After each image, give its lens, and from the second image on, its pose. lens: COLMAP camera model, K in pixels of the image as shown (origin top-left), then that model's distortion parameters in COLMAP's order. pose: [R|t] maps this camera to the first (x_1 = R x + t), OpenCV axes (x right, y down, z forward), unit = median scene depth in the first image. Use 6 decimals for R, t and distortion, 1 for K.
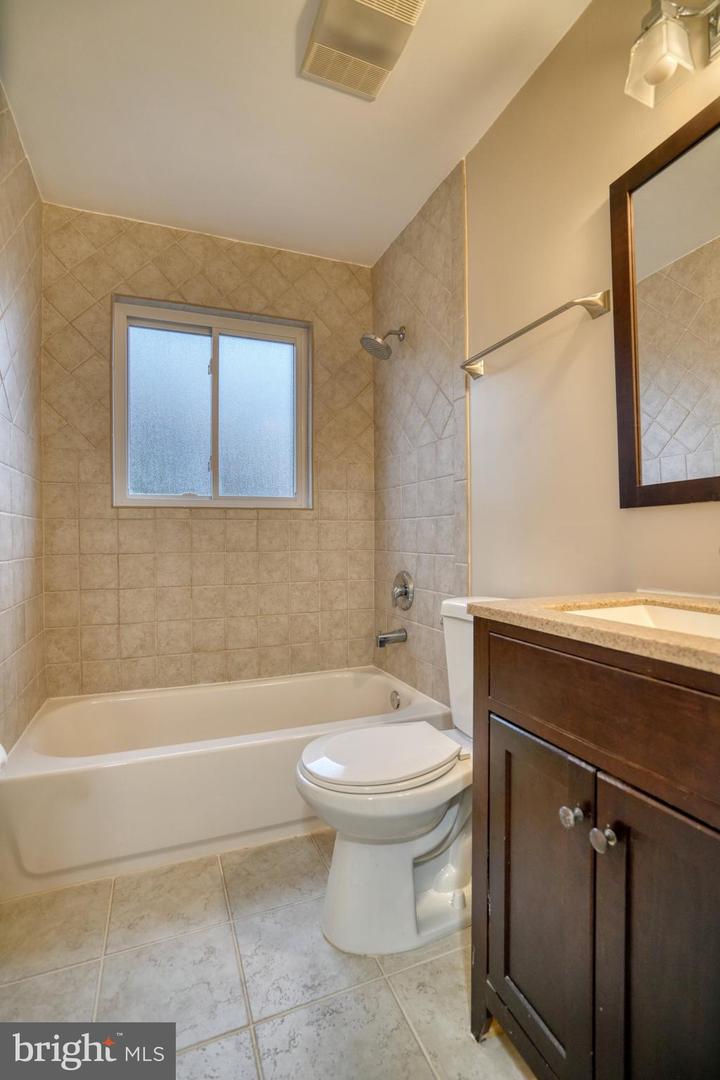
lens RADIAL K [[495.5, 0, 360.0], [0, 495.5, 540.0], [0, 0, 1]] dist [-0.061723, 0.023280]
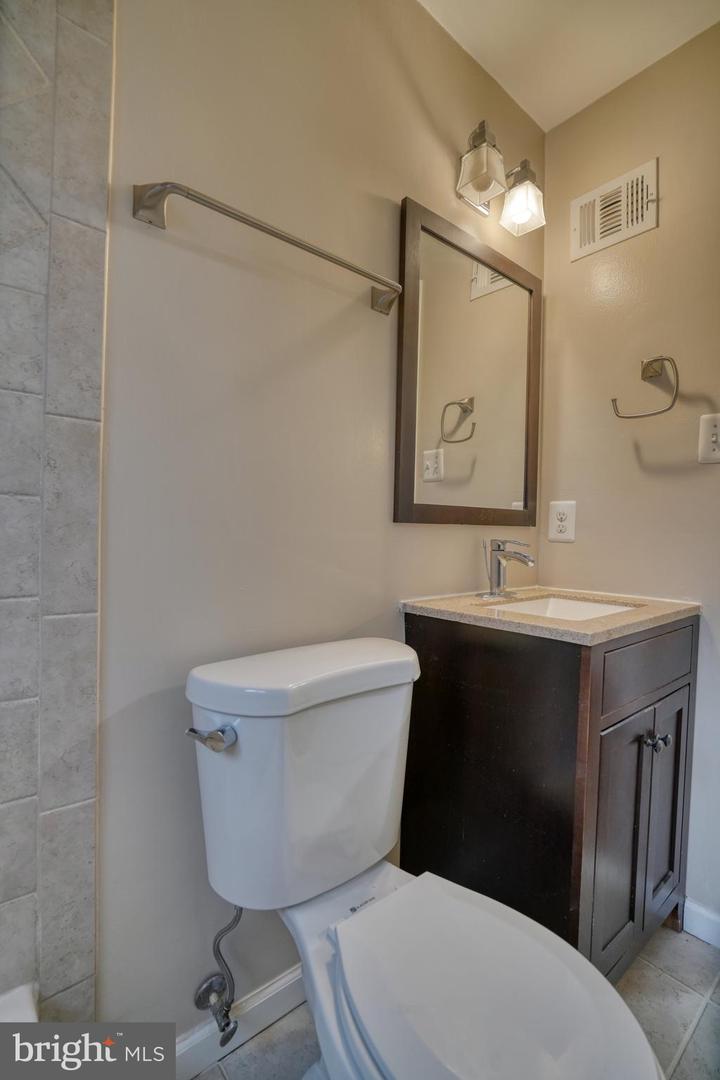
lens RADIAL K [[495.5, 0, 360.0], [0, 495.5, 540.0], [0, 0, 1]] dist [-0.061723, 0.023280]
pose [[-0.302533, -0.010384, 0.953082, -0.225033], [-0.014824, 0.999871, 0.006189, -0.018874], [-0.953024, -0.012256, -0.302648, 0.758448]]
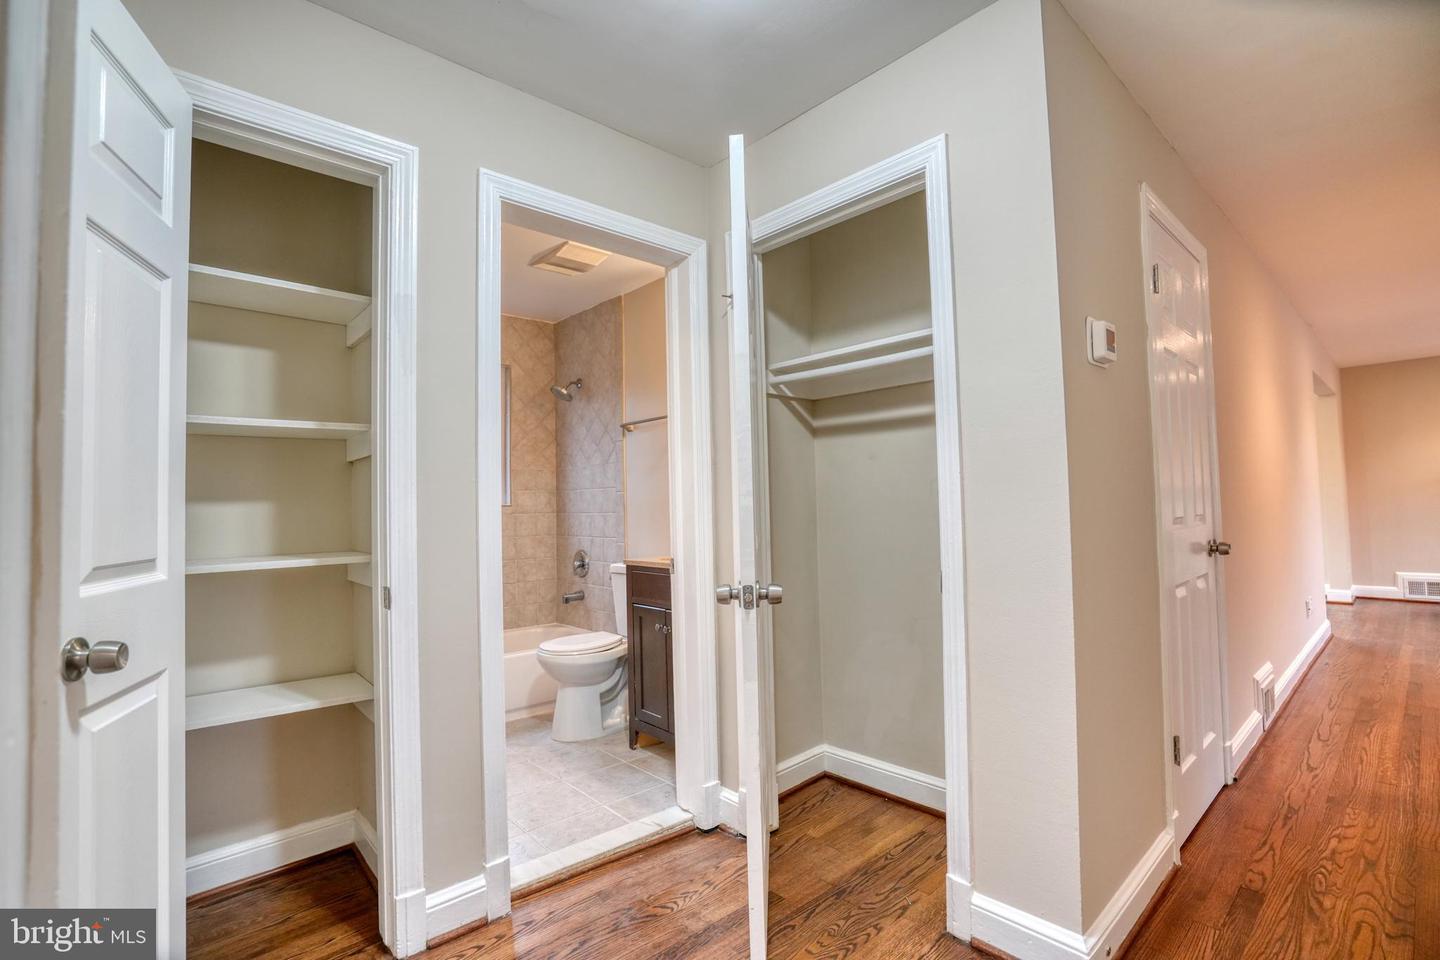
lens RADIAL K [[660.7, 0, 720.1], [0, 660.7, 481.3], [0, 0, 1]] dist [-0.061723, 0.023280]
pose [[0.939381, 0.000983, 0.342873, -0.192785], [0.015452, 0.998859, -0.045197, -0.044122], [-0.342526, 0.047755, 0.938294, -0.959131]]
